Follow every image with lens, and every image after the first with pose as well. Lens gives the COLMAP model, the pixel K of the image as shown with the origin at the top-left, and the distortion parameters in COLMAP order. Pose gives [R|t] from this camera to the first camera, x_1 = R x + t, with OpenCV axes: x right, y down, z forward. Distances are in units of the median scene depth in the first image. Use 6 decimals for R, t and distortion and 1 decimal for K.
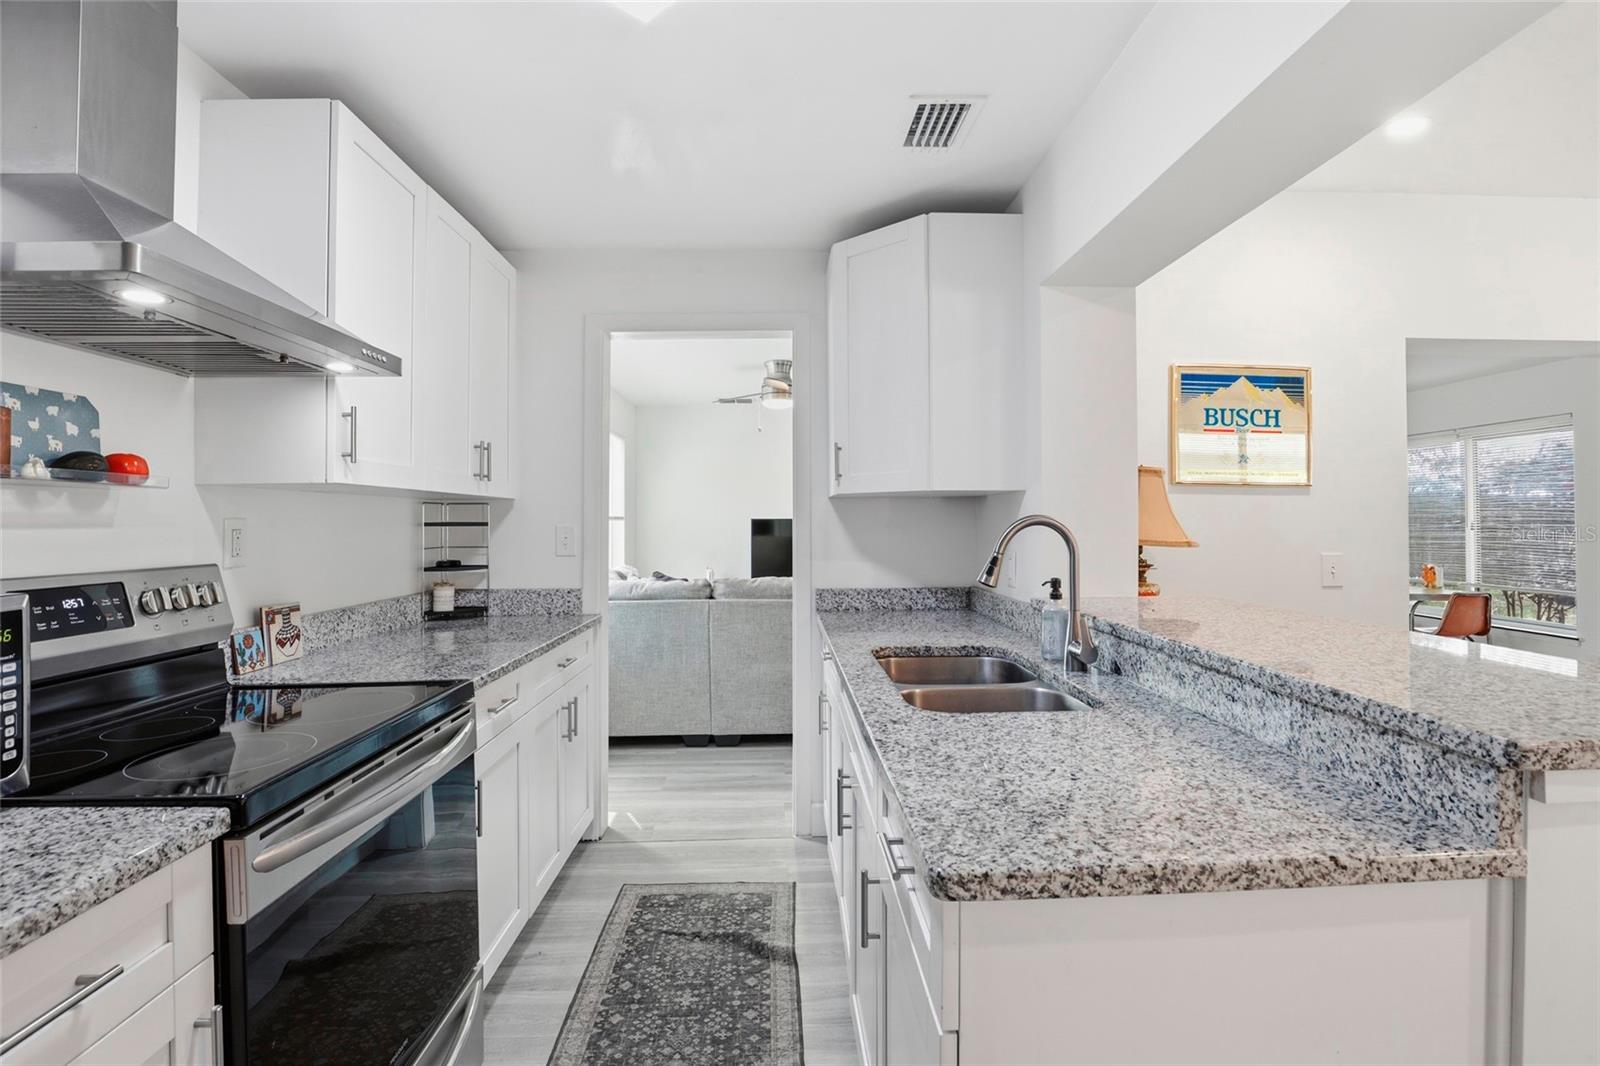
lens RADIAL K [[744.4, 0, 803.3], [0, 744.4, 503.3], [0, 0, 1]] dist [-0.041532, 0.008509]
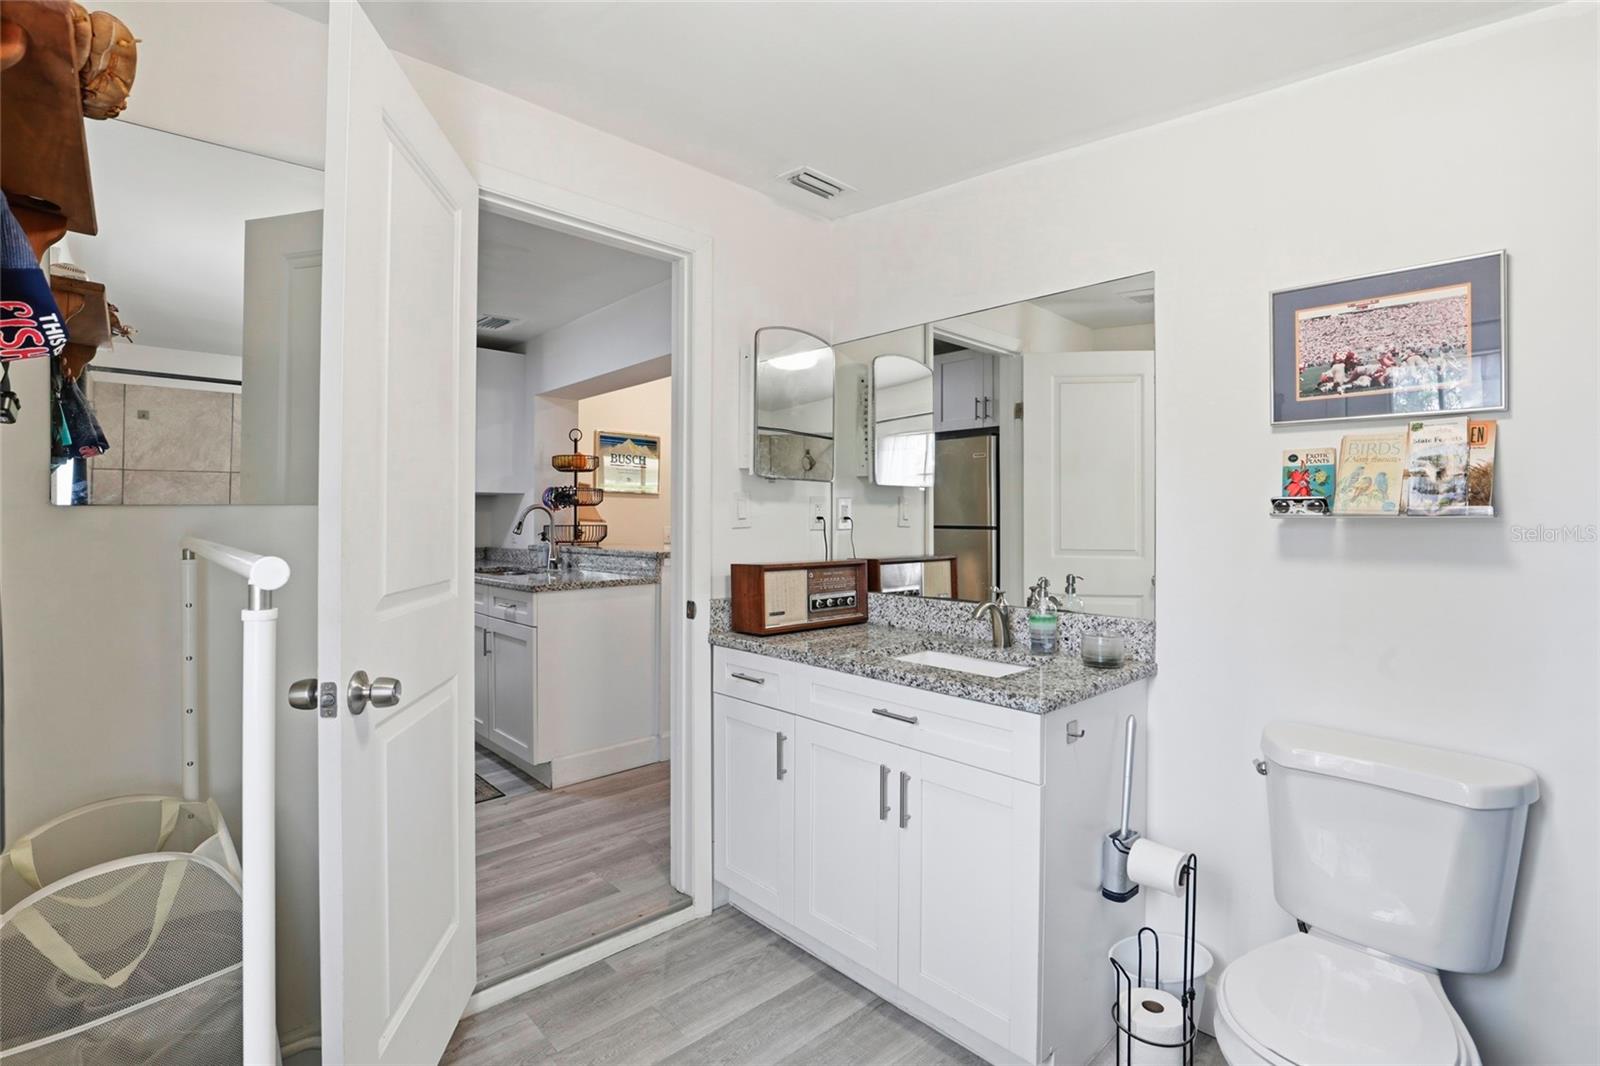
lens RADIAL K [[744.4, 0, 802.6], [0, 744.4, 505.5], [0, 0, 1]] dist [-0.041532, 0.008509]
pose [[0.750724, 0.012138, 0.660504, -0.587383], [-0.012933, 0.999910, -0.003676, 0.017746], [-0.660489, -0.005782, 0.750813, -1.283124]]
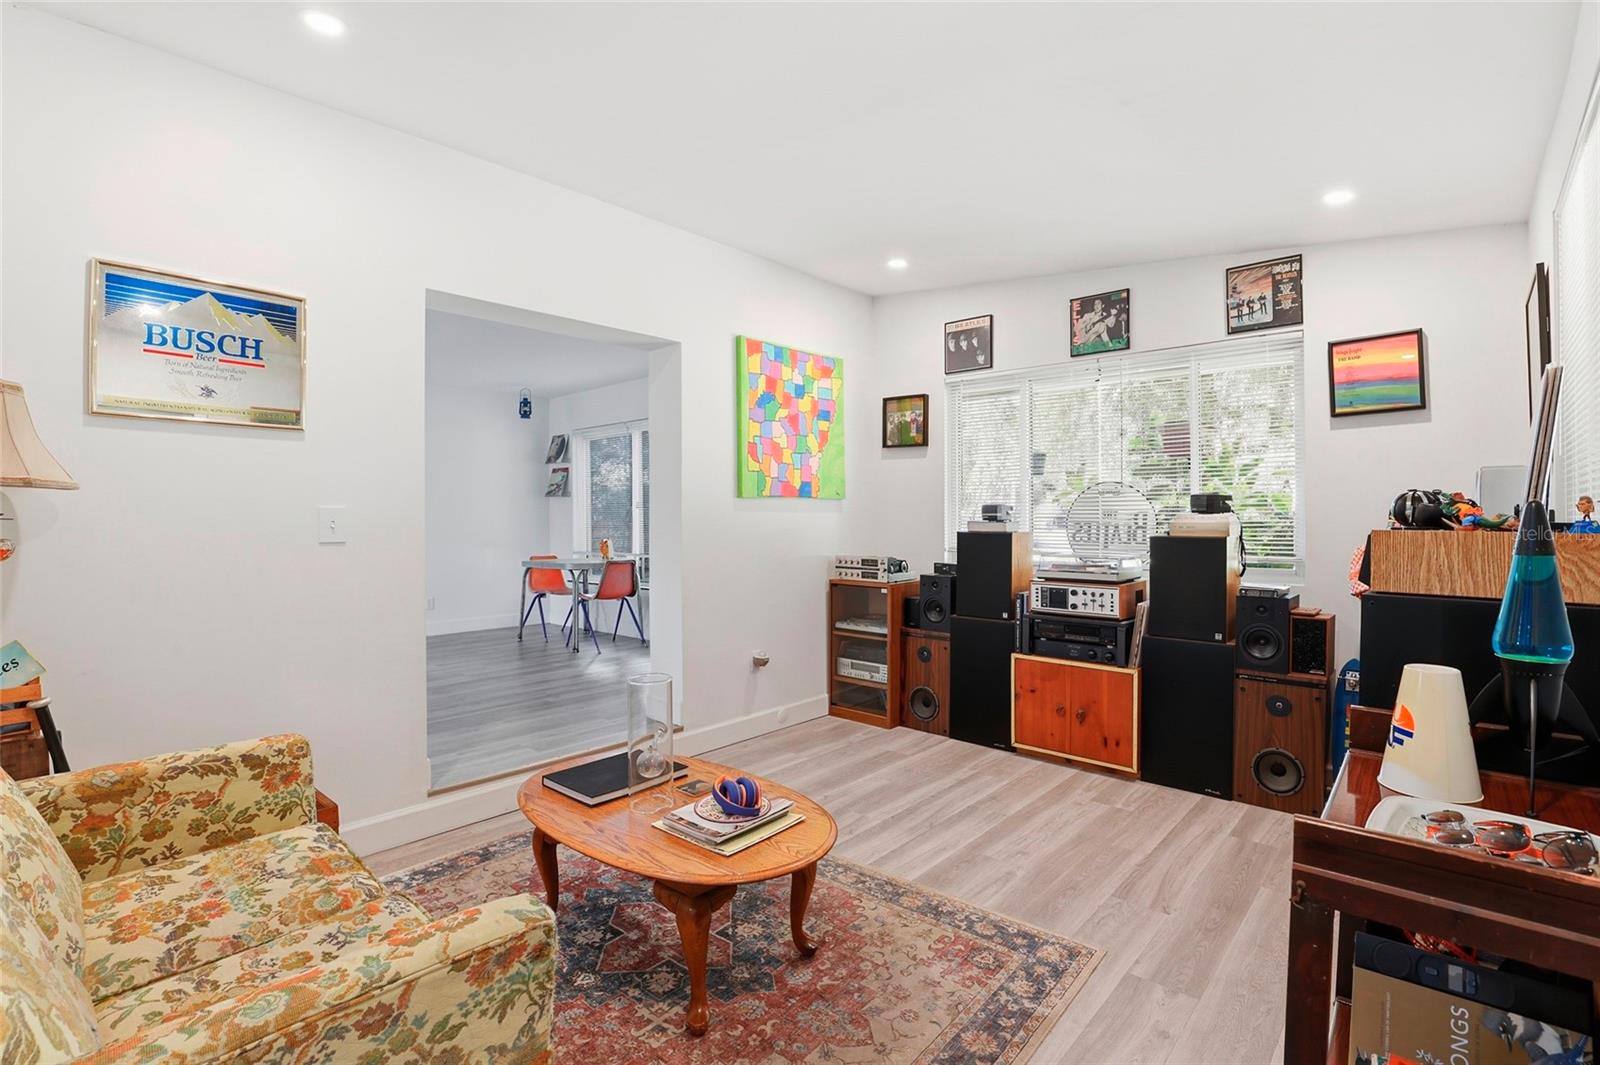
lens RADIAL K [[744.4, 0, 793.3], [0, 744.4, 521.6], [0, 0, 1]] dist [-0.041532, 0.008509]
pose [[0.699044, -0.004923, 0.715062, 0.720446], [-0.010955, 0.999785, 0.017593, 0.098737], [-0.714995, -0.020131, 0.698840, -0.083820]]
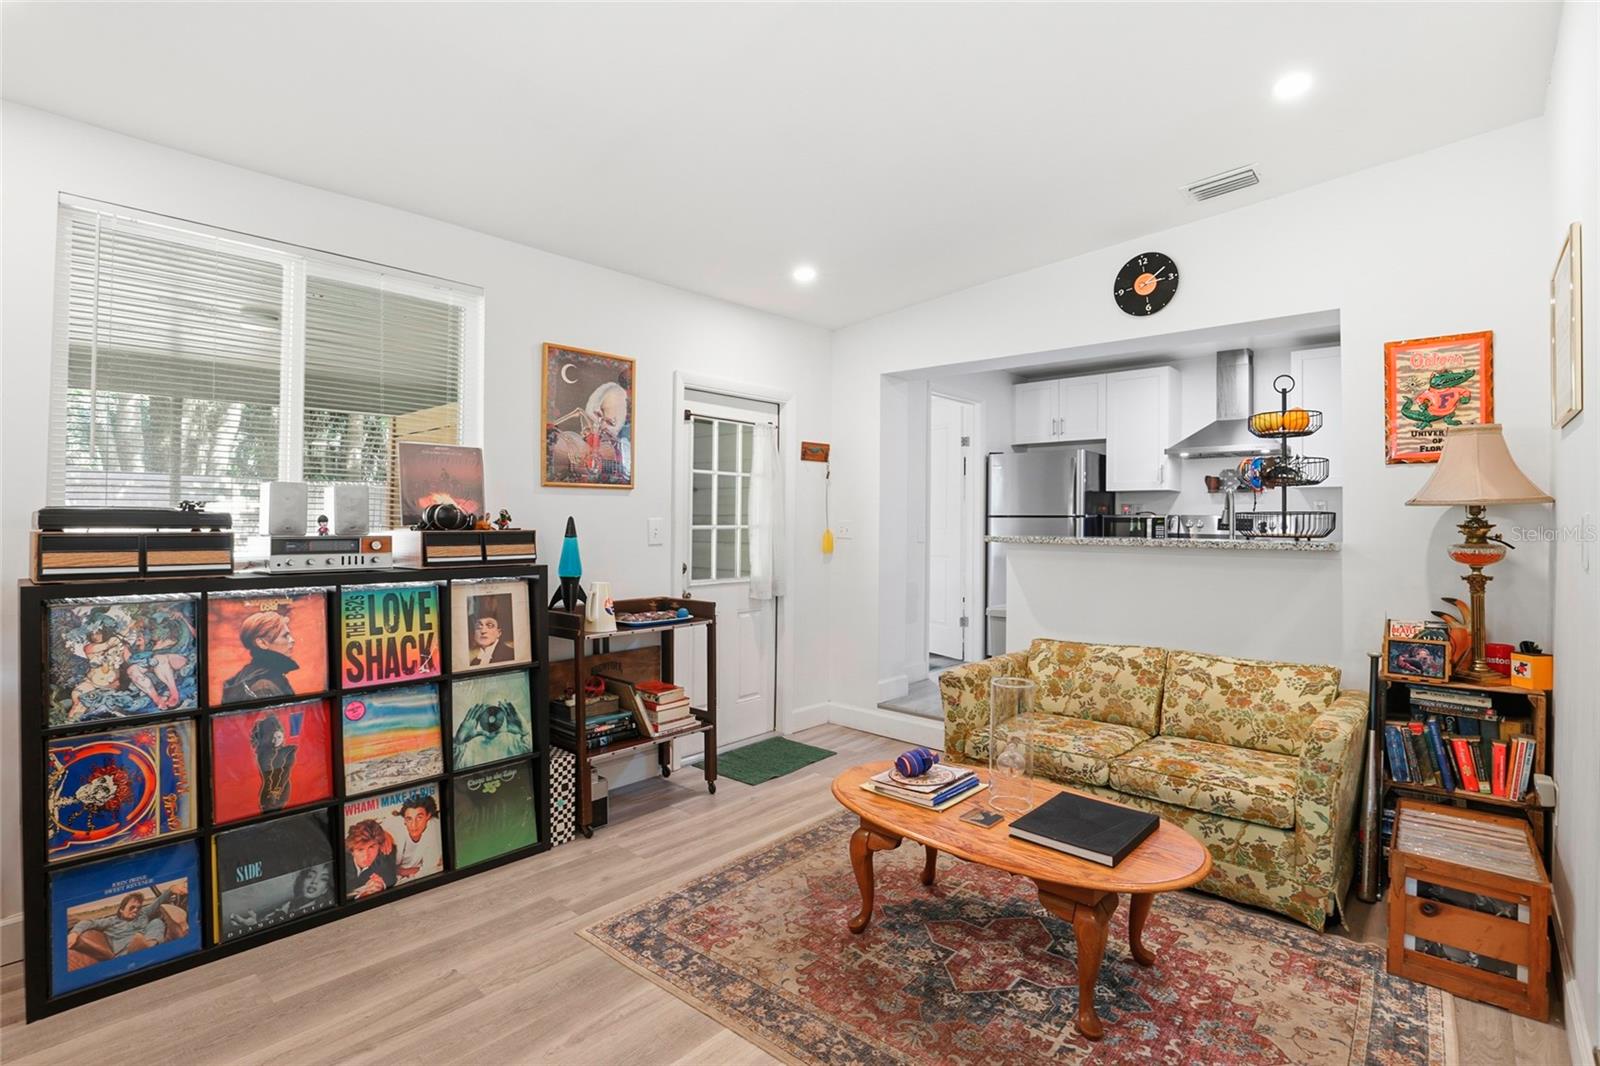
lens RADIAL K [[744.4, 0, 811.8], [0, 744.4, 518.6], [0, 0, 1]] dist [-0.041532, 0.008509]
pose [[-0.684507, -0.010154, -0.728935, 2.480544], [0.004599, 0.999823, -0.018246, 0.123675], [0.728991, -0.015842, -0.684340, 1.460463]]
